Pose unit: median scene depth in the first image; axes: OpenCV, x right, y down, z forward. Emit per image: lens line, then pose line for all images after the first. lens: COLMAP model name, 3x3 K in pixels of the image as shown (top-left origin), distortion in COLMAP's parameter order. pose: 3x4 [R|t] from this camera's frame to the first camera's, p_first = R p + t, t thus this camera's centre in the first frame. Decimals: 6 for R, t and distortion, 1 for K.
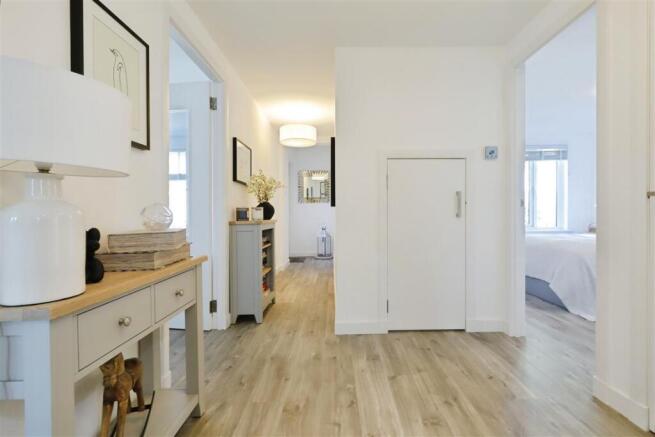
lens RADIAL K [[300.4, 0, 331.5], [0, 300.4, 218.4], [0, 0, 1]] dist [-0.003370, -0.000554]
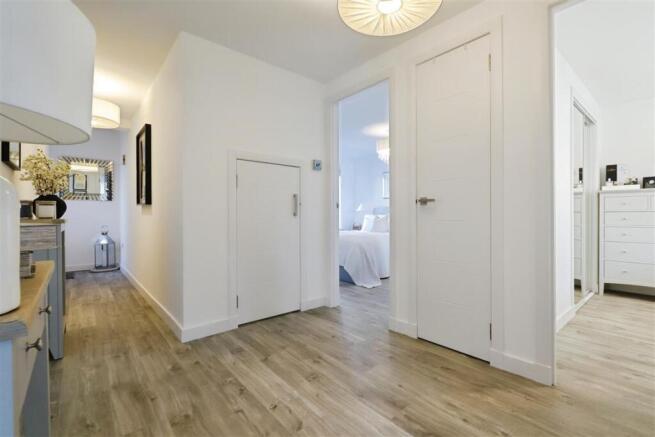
lens RADIAL K [[300.4, 0, 341.1], [0, 300.4, 217.0], [0, 0, 1]] dist [-0.003370, -0.000554]
pose [[0.749693, 0.005244, 0.661765, -0.241631], [0.005690, 0.999881, -0.014369, 0.019735], [-0.661761, 0.014538, 0.749574, -0.011984]]
